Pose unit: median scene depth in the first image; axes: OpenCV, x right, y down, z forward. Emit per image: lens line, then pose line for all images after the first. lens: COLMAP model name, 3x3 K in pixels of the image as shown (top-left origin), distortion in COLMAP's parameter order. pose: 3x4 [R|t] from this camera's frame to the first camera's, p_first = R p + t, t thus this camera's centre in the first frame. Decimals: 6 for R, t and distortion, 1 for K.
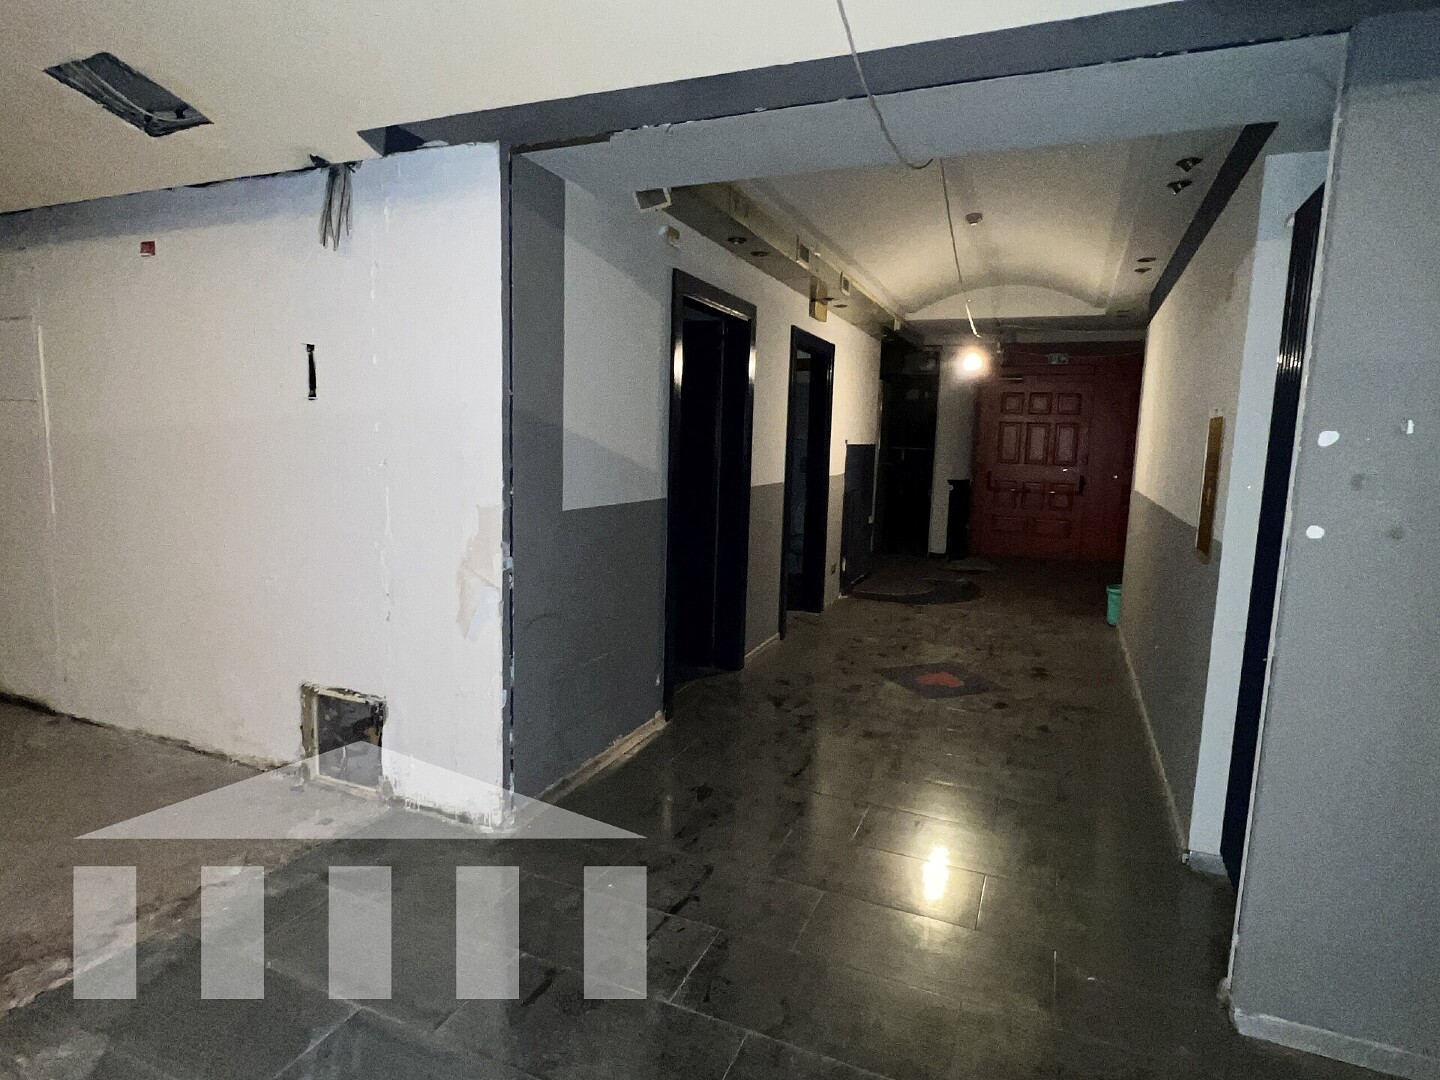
lens RADIAL K [[796.6, 0, 720.0], [0, 796.6, 540.0], [0, 0, 1]] dist [0.003241, 0.000395]
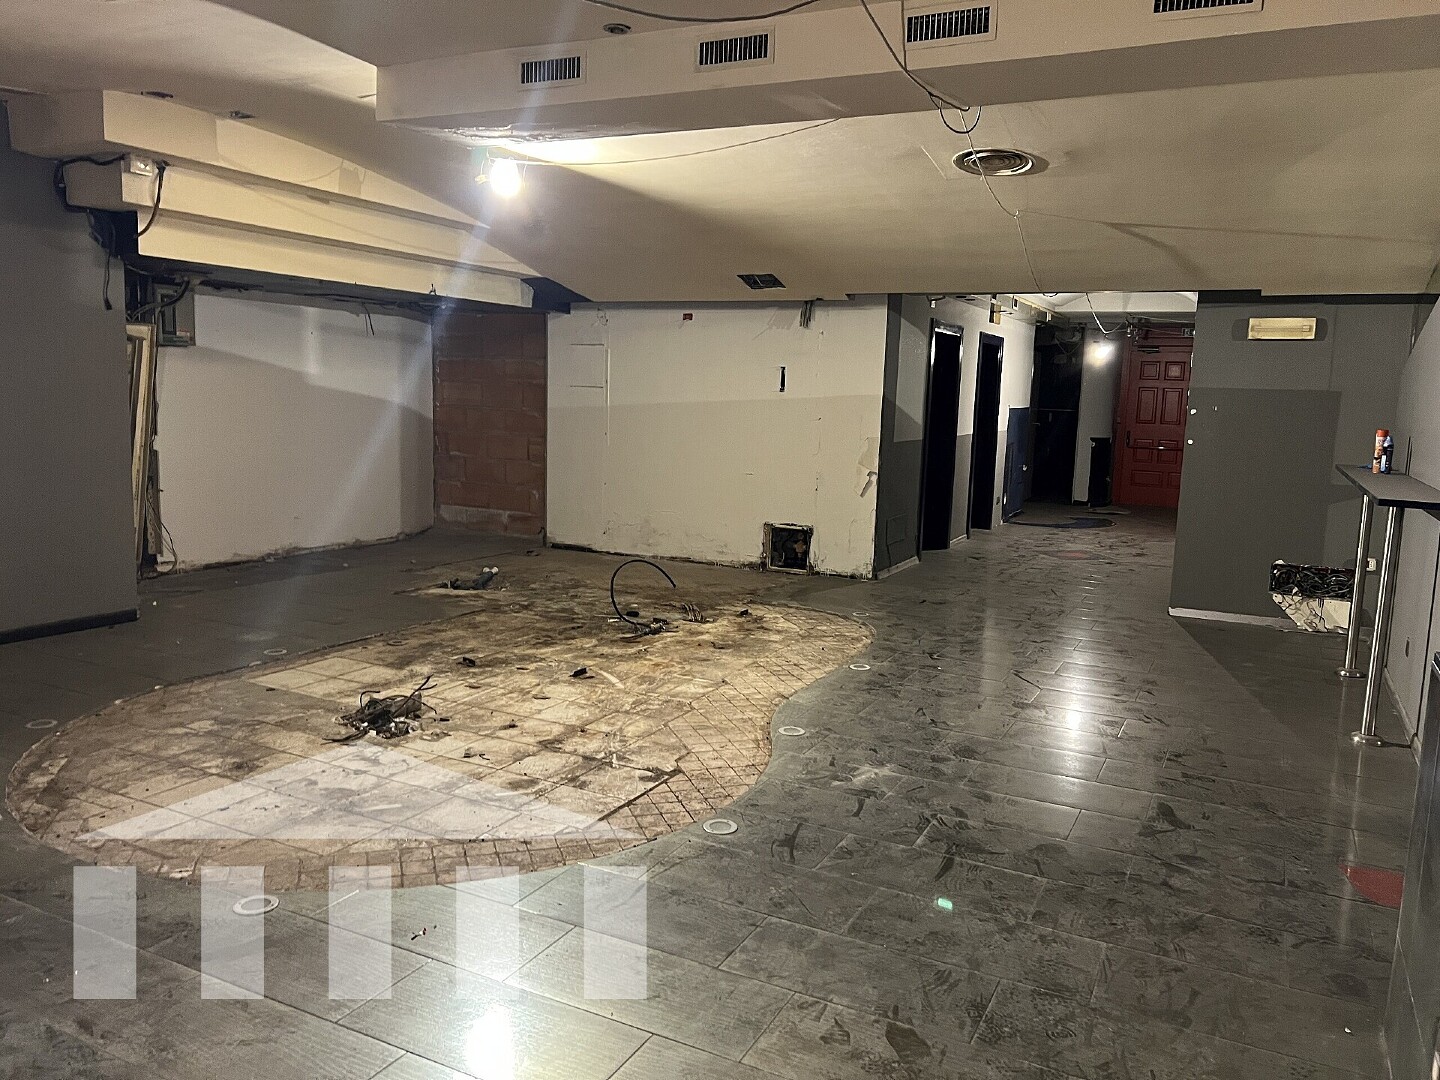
lens RADIAL K [[1077.7, 0, 720.0], [0, 1077.7, 540.0], [0, 0, 1]] dist [0.031823, 0.000308]
pose [[0.997683, 0.011489, -0.067064, -0.222515], [-0.010901, 0.999899, 0.009133, 0.099385], [0.067162, -0.008381, 0.997707, -0.935787]]
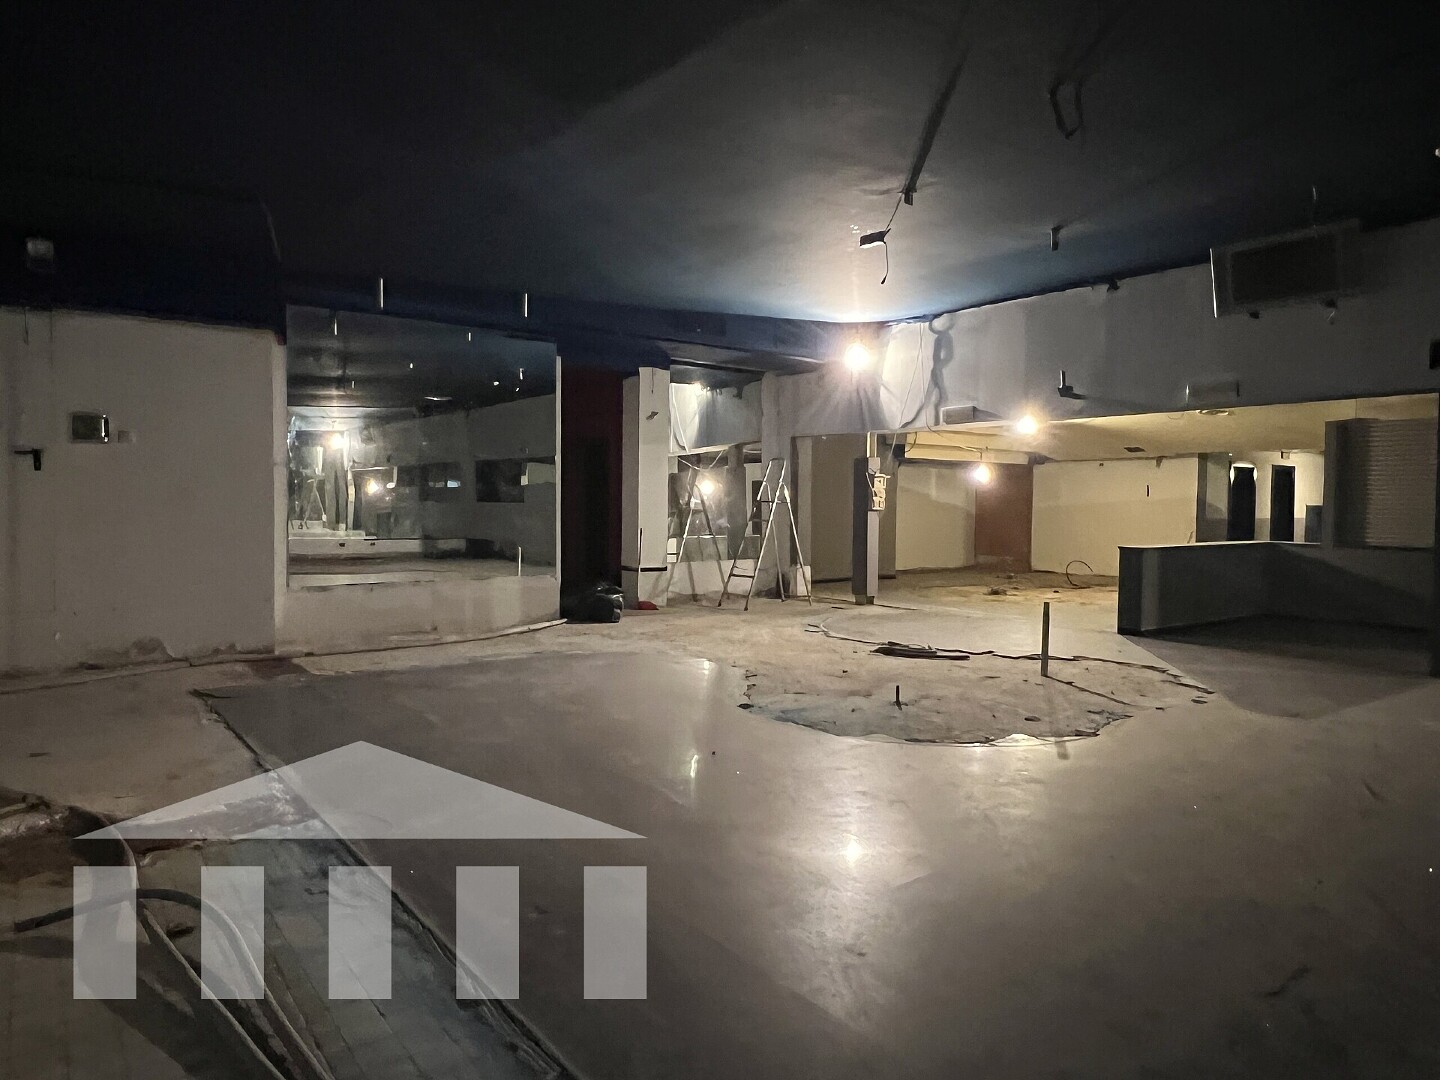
lens RADIAL K [[923.3, 0, 720.0], [0, 923.3, 540.0], [0, 0, 1]] dist [0.028930, 0.000216]
pose [[0.873610, -0.002597, -0.486619, -0.013732], [-0.048855, 0.994465, -0.093017, 0.349939], [0.484167, 0.105034, 0.868648, -2.426056]]
